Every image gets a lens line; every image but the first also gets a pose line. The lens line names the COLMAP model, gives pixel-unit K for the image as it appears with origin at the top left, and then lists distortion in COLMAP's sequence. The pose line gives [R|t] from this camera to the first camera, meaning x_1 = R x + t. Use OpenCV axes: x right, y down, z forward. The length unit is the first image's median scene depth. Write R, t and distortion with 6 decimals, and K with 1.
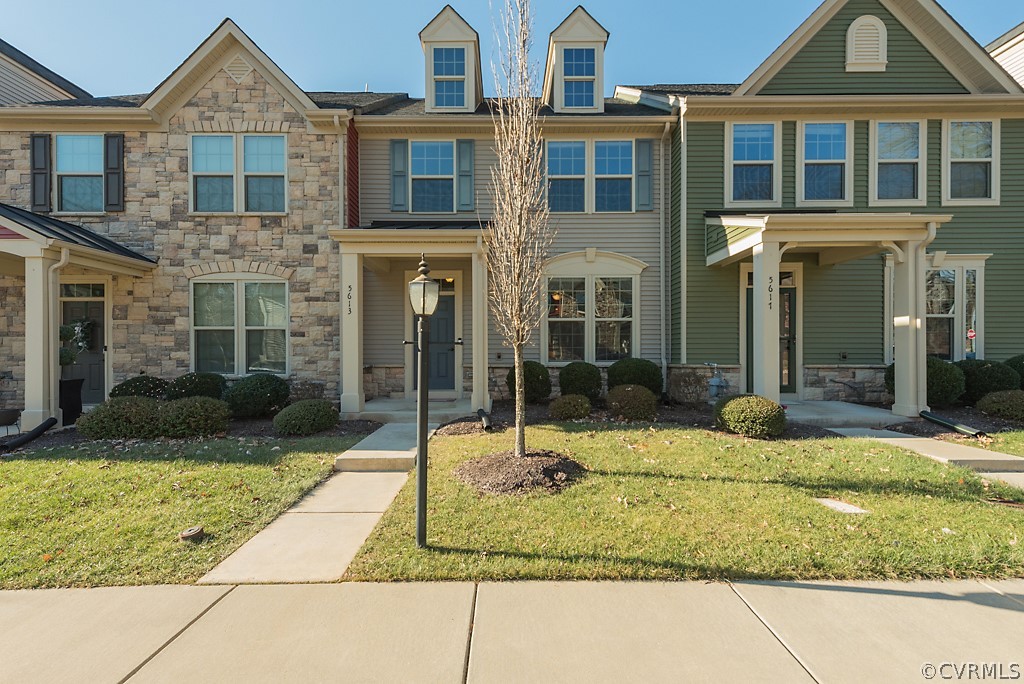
lens RADIAL K [[426.1, 0, 507.1], [0, 426.1, 354.6], [0, 0, 1]] dist [0.018655, -0.005683]
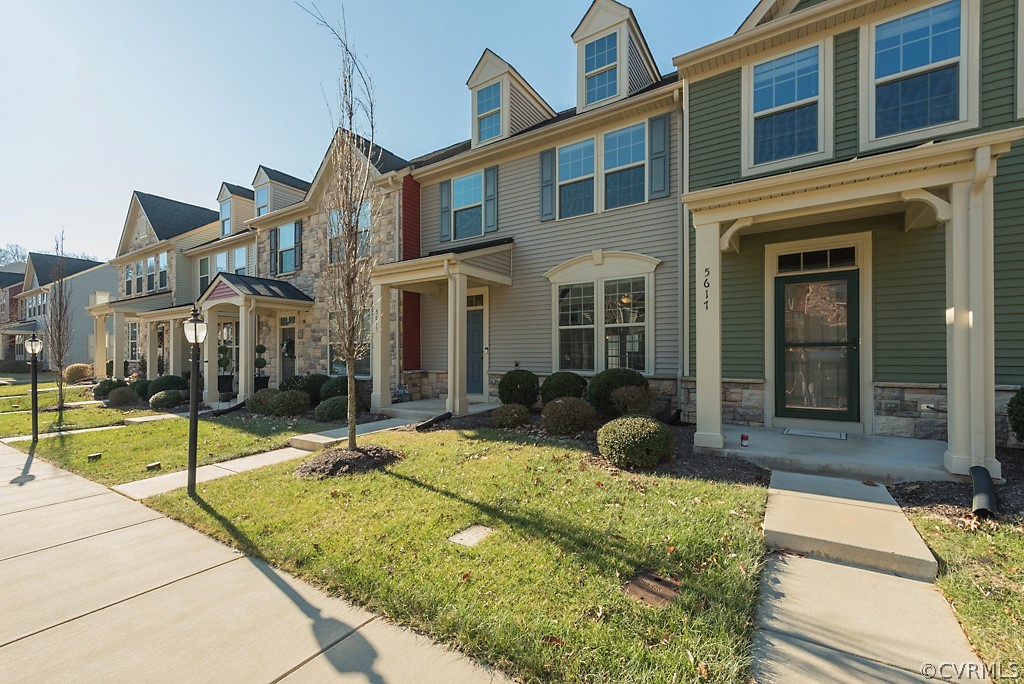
lens RADIAL K [[426.1, 0, 507.1], [0, 426.1, 354.6], [0, 0, 1]] dist [0.018655, -0.005683]
pose [[0.836195, -0.003132, -0.548424, 0.577046], [0.000074, 0.999984, -0.005598, -0.015366], [0.548433, 0.004640, 0.836182, 0.115024]]
